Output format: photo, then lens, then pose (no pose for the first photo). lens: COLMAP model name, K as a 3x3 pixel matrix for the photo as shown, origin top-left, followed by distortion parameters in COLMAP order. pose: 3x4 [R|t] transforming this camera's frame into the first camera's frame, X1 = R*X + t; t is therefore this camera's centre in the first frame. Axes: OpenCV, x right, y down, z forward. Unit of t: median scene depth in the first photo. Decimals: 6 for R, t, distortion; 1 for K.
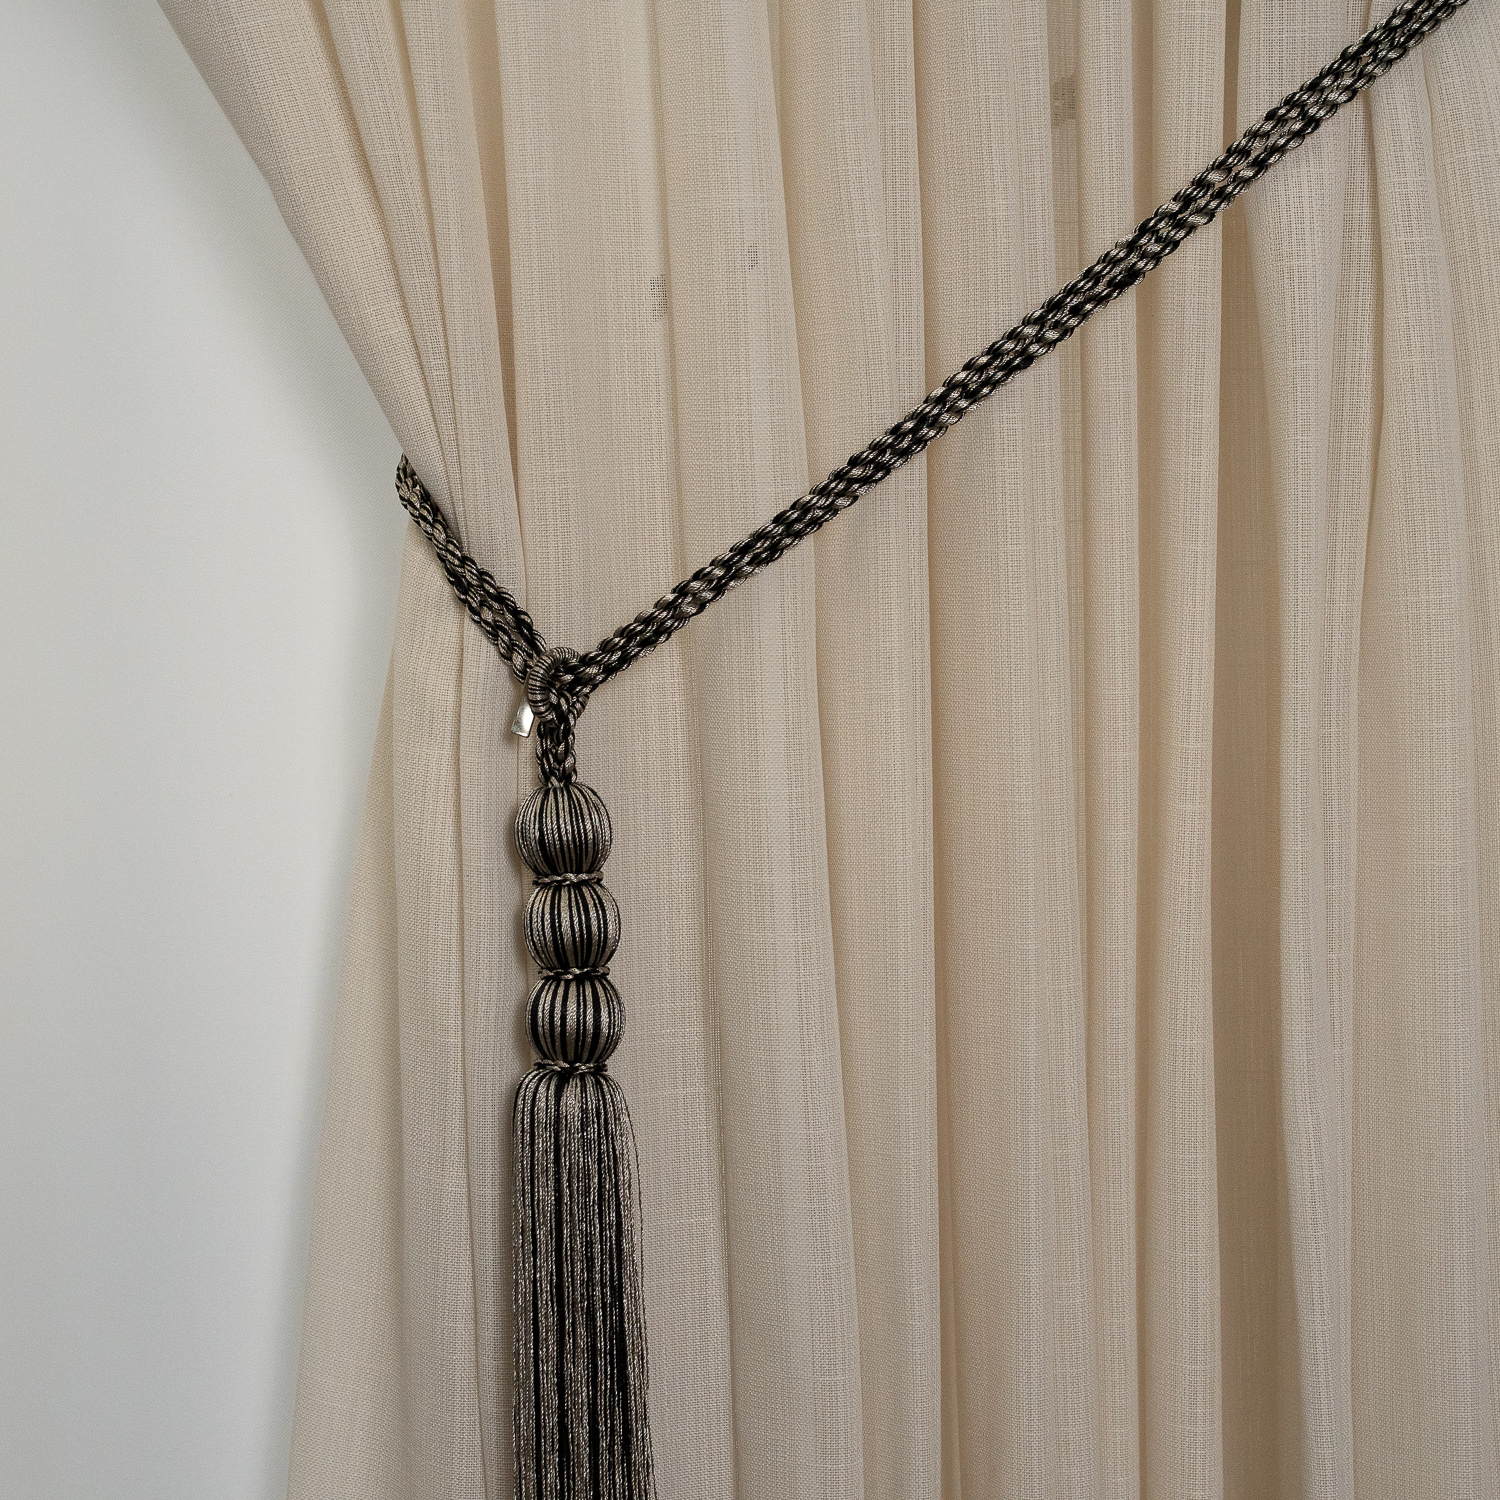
lens RADIAL K [[3756.8, 0, 747.1], [0, 3756.8, 749.0], [0, 0, 1]] dist [-0.056932, 0.000000]
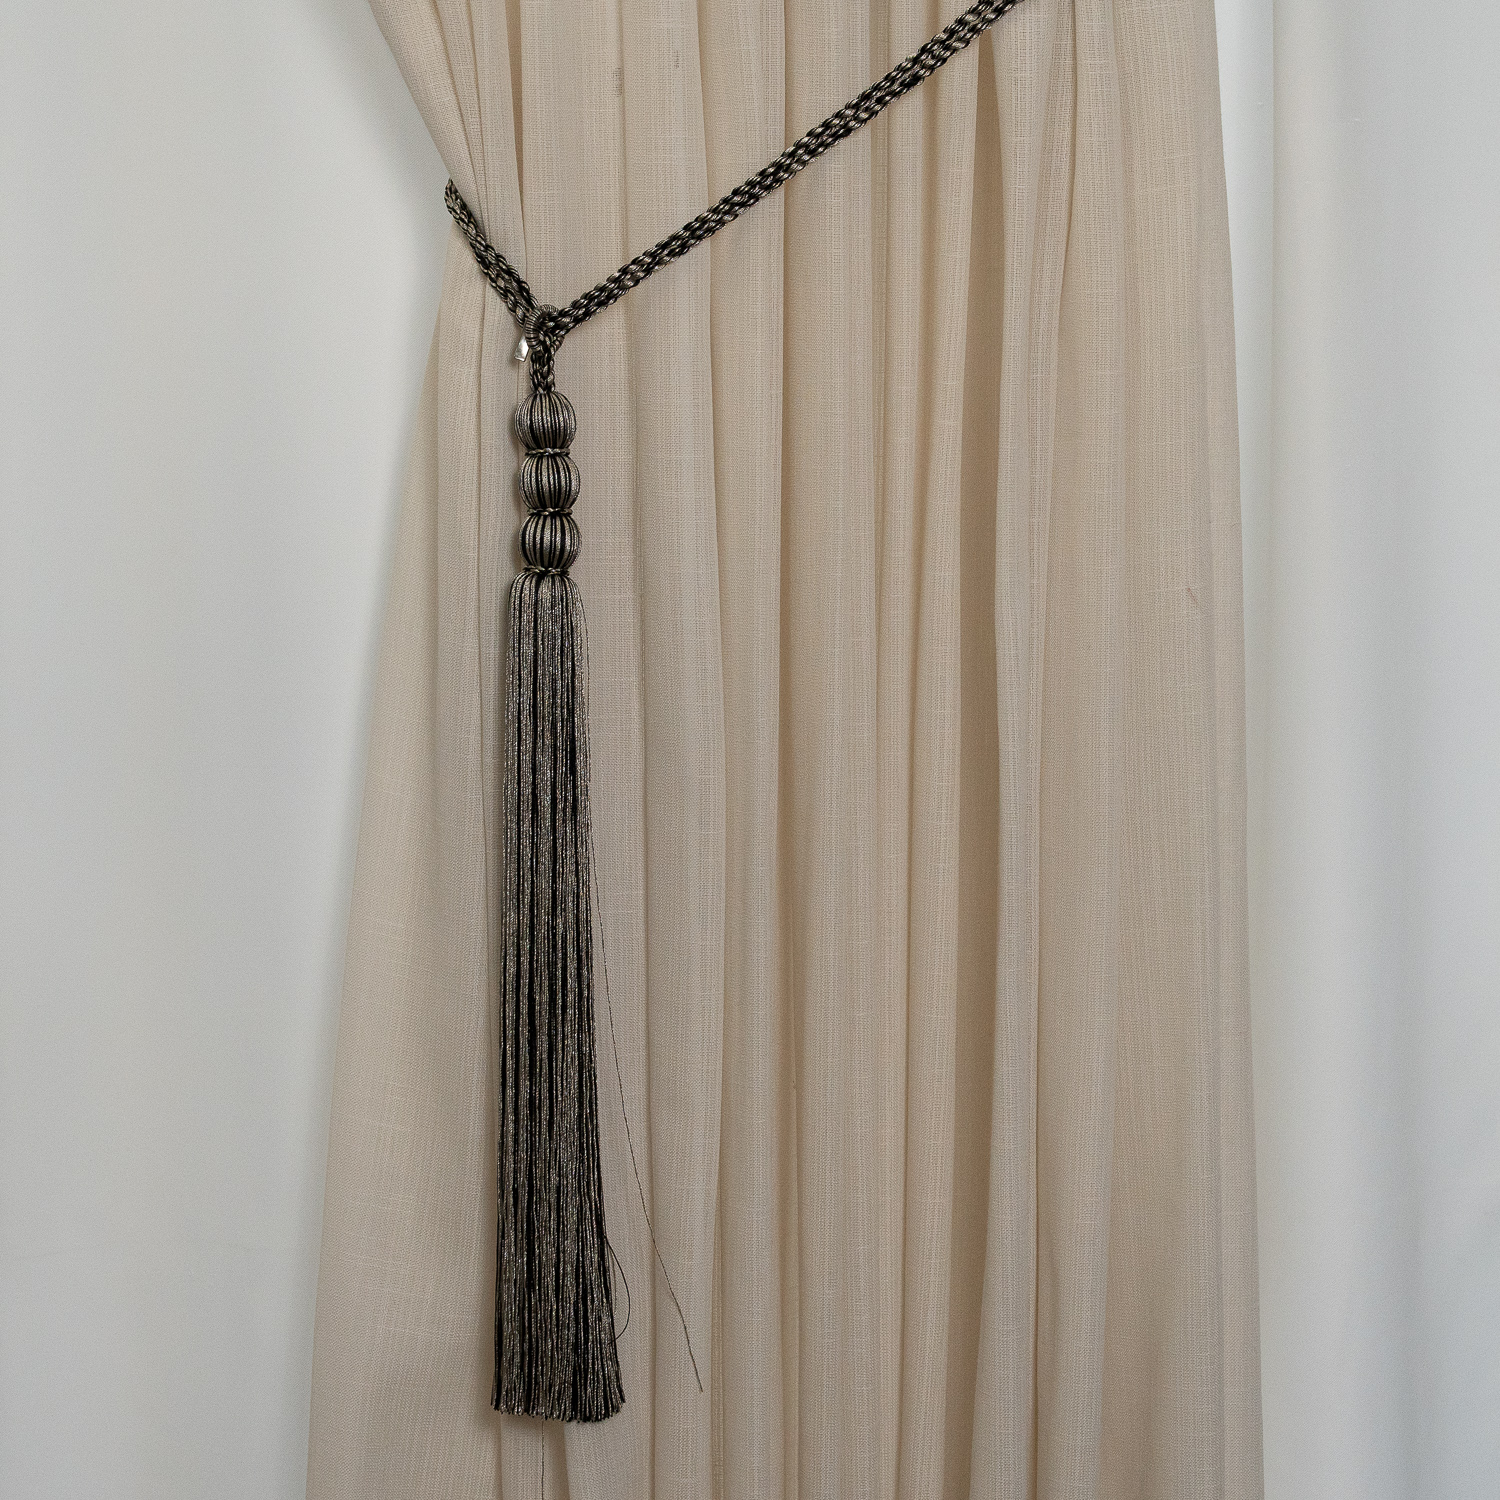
lens RADIAL K [[3756.8, 0, 792.3], [0, 3756.8, 784.9], [0, 0, 1]] dist [-0.056932, 0.000000]
pose [[0.999441, 0.031172, 0.012083, 0.040698], [-0.032035, 0.996325, 0.079442, 0.045387], [-0.009562, -0.079785, 0.996766, -0.589209]]
